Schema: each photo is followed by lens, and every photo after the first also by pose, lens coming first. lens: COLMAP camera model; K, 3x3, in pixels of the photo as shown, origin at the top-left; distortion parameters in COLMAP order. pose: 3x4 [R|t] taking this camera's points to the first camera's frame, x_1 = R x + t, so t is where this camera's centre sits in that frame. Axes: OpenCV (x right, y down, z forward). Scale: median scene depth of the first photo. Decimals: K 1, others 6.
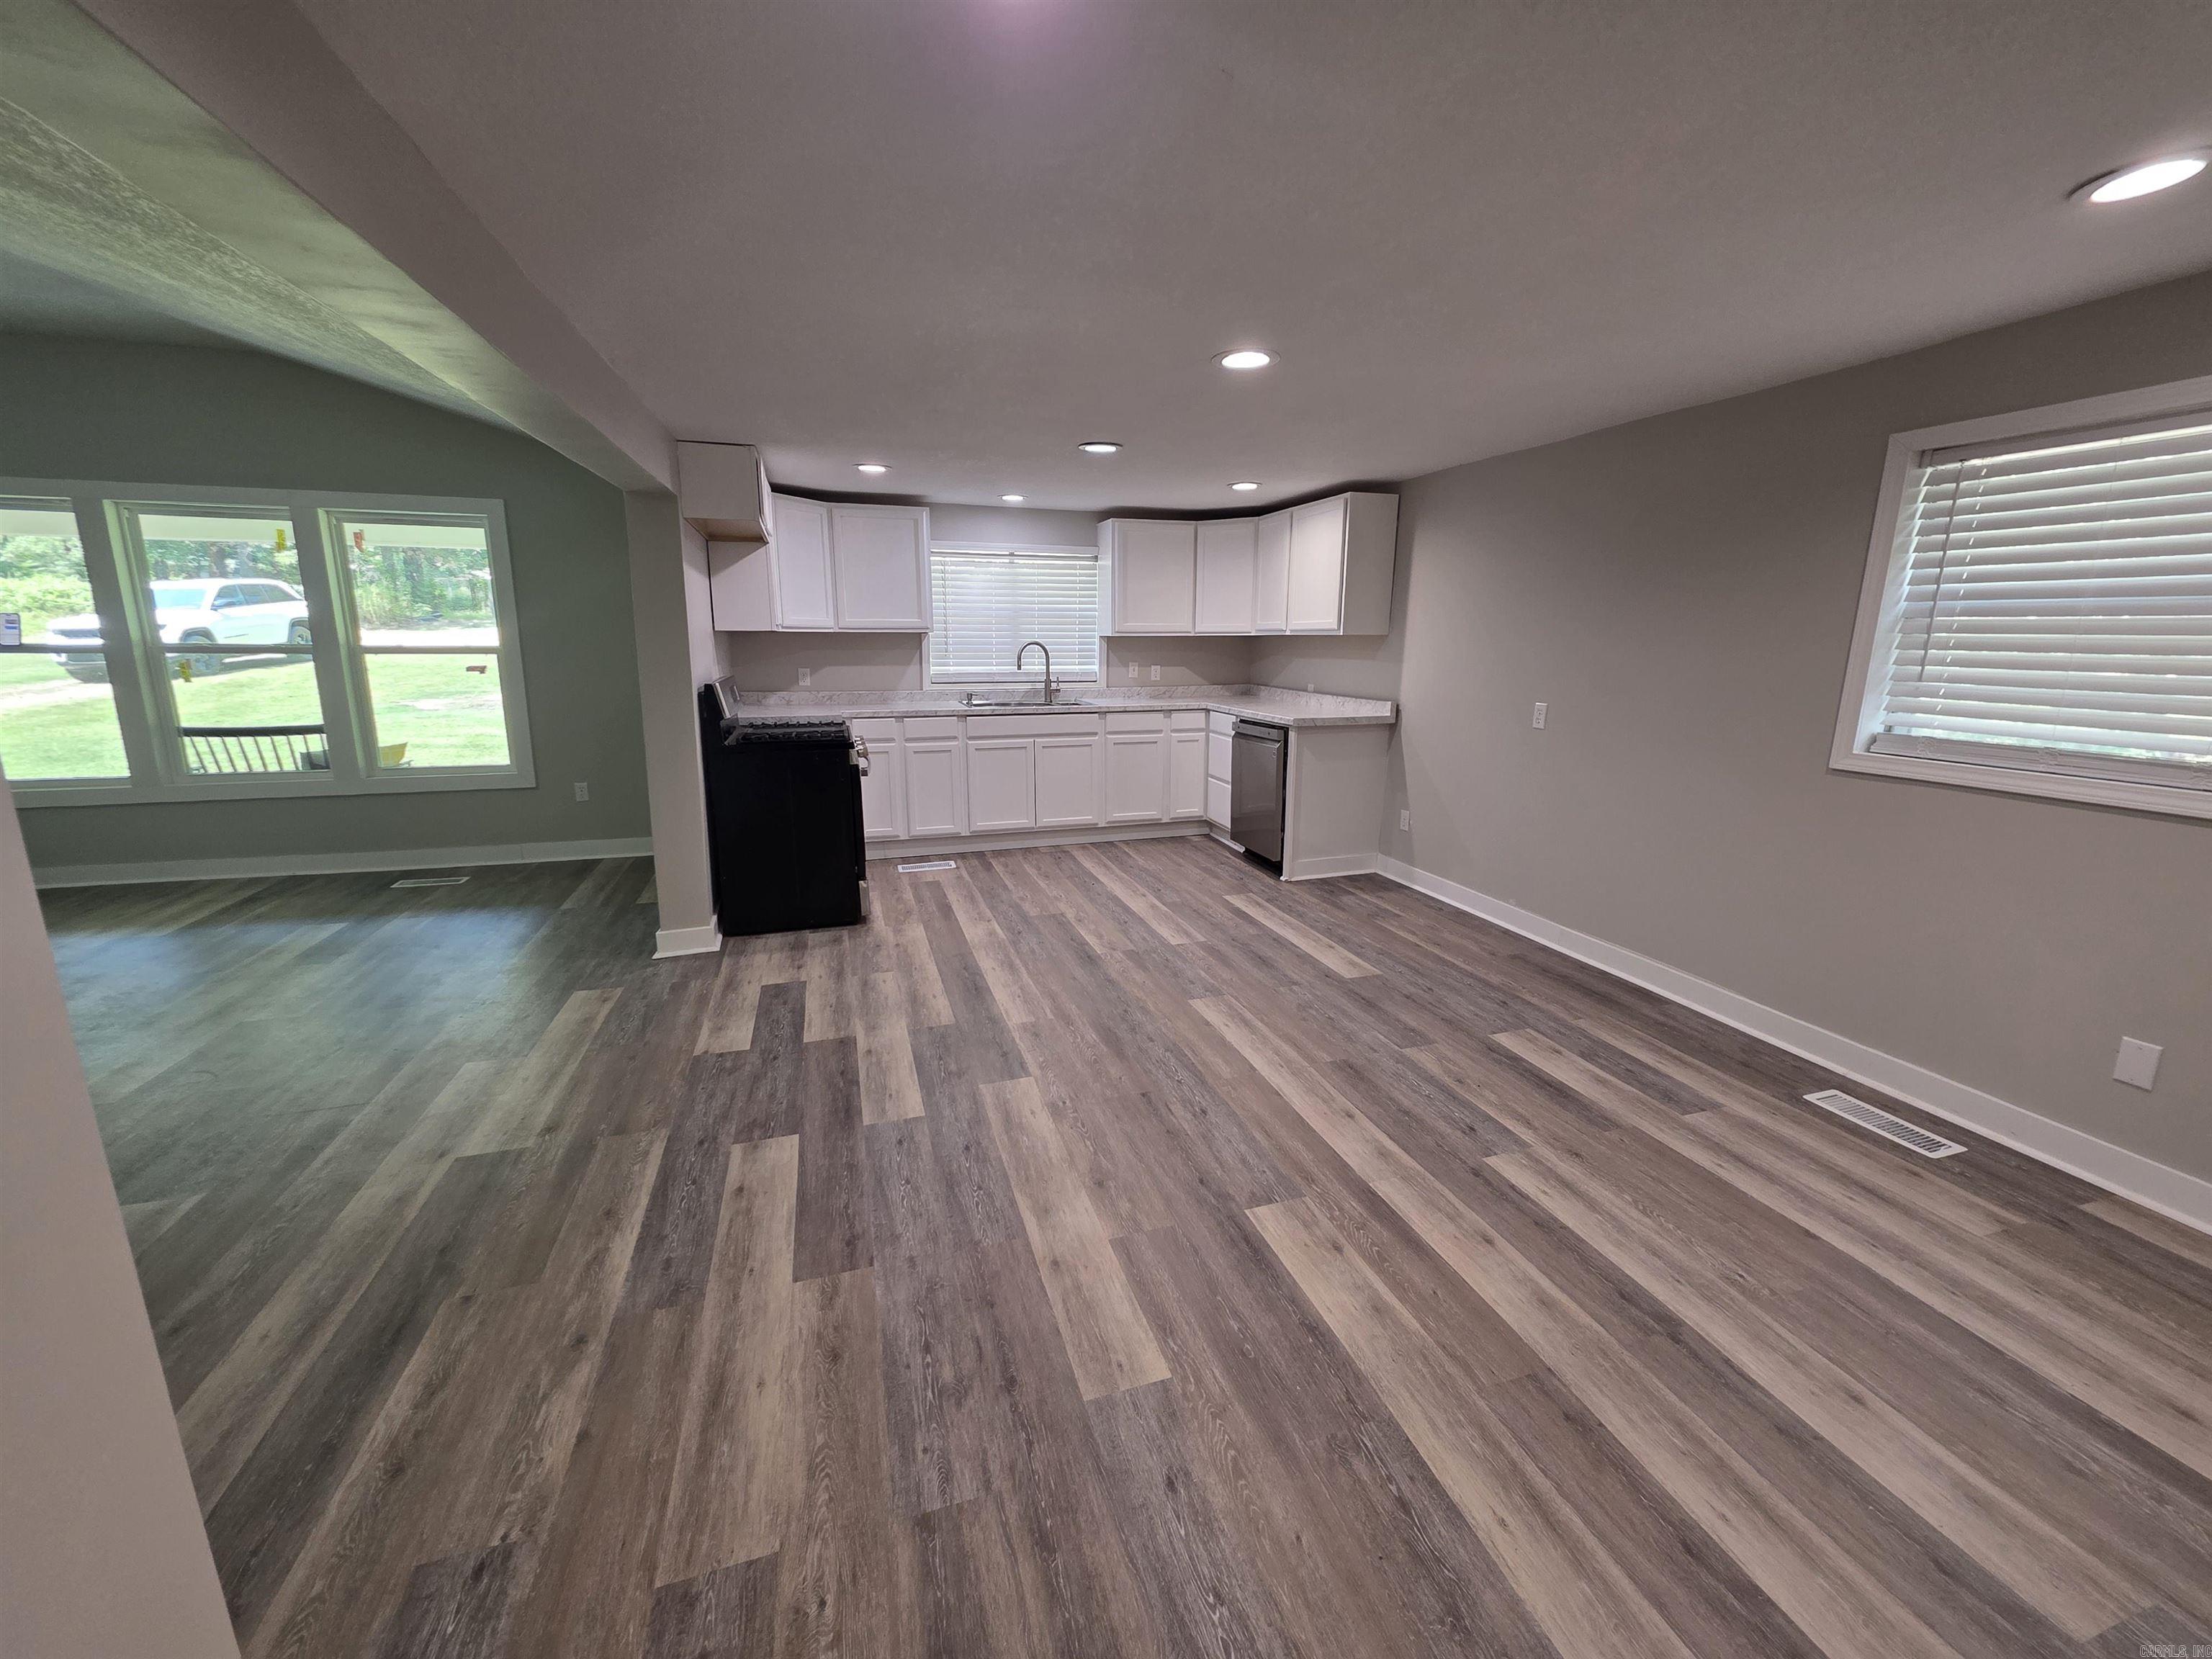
lens RADIAL K [[882.9, 0, 1100.1], [0, 882.9, 815.6], [0, 0, 1]] dist [0.004591, -0.001053]
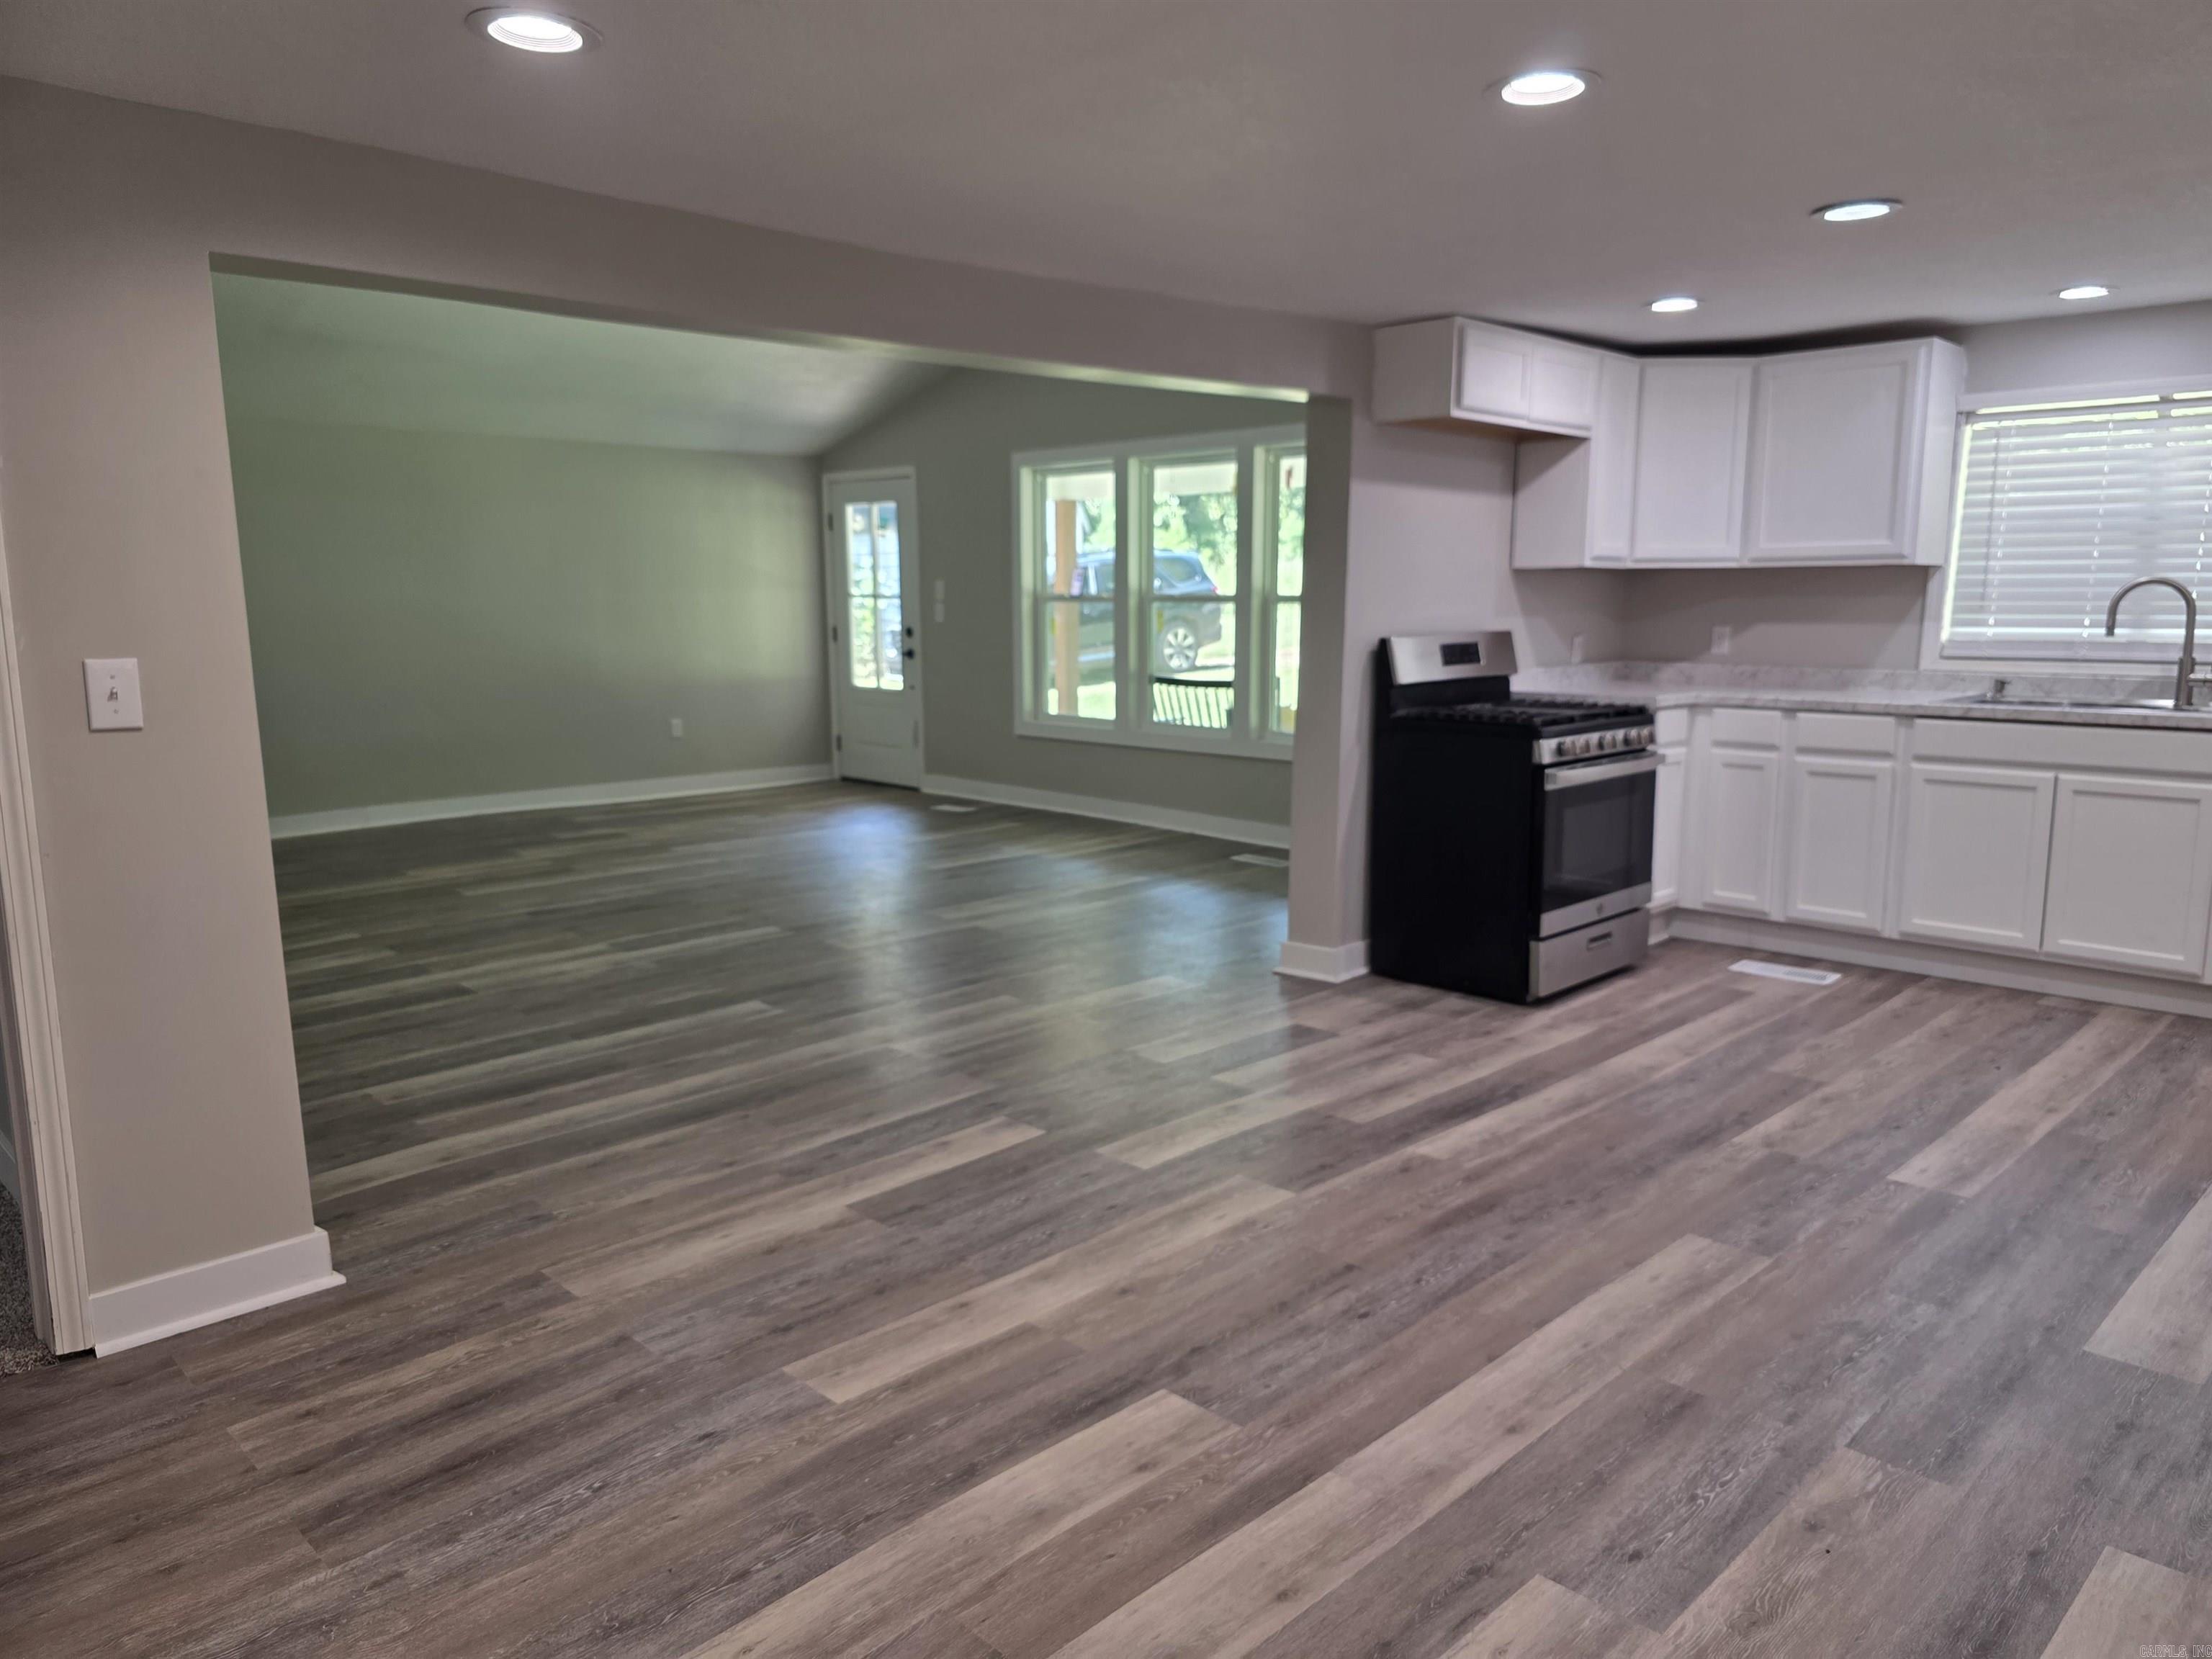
lens RADIAL K [[1494.6, 0, 1104.4], [0, 1494.6, 835.6], [0, 0, 1]] dist [0.040963, -0.033239]
pose [[0.460401, 0.137376, -0.877017, 0.718196], [-0.170852, 0.983195, 0.064316, -0.026775], [0.871114, 0.120229, 0.476135, 0.231996]]
